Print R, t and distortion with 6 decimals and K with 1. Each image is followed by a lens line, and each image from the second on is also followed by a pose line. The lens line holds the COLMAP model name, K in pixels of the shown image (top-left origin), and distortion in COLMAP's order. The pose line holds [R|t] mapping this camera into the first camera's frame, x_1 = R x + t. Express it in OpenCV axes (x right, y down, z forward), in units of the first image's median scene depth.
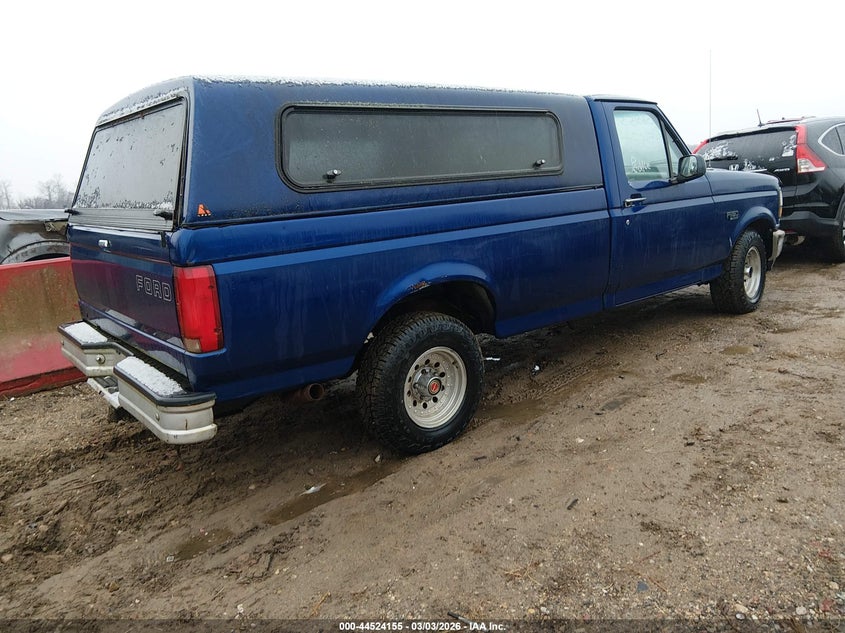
lens RADIAL K [[653.6, 0, 422.5], [0, 653.6, 316.5], [0, 0, 1]] dist [-0.003410, -0.002354]
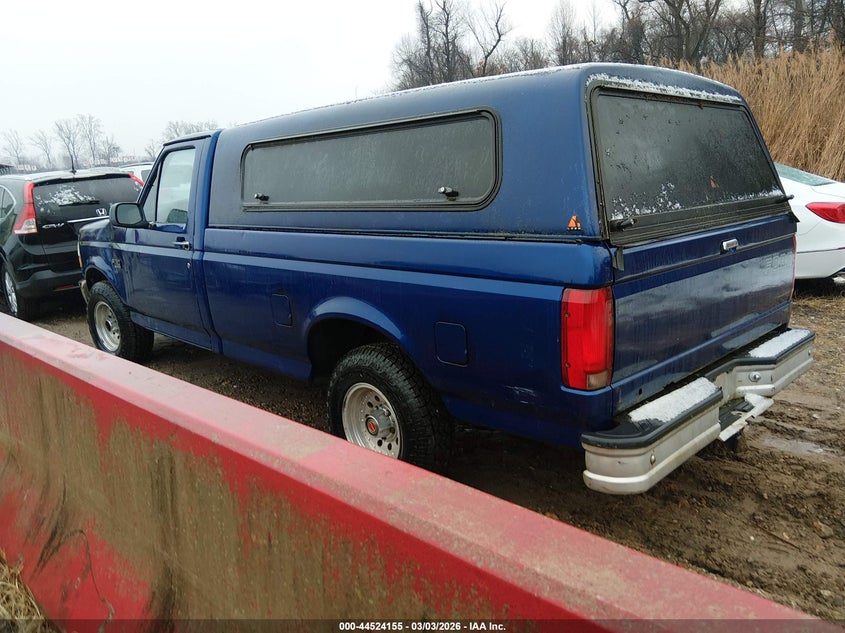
lens RADIAL K [[707.4, 0, 435.7], [0, 707.4, 315.9], [0, 0, 1]] dist [-0.009800, -0.015335]
pose [[0.047539, 0.212181, -0.976073, 0.946805], [-0.209914, 0.957479, 0.197915, -0.257593], [0.976563, 0.195483, 0.090058, 0.958722]]
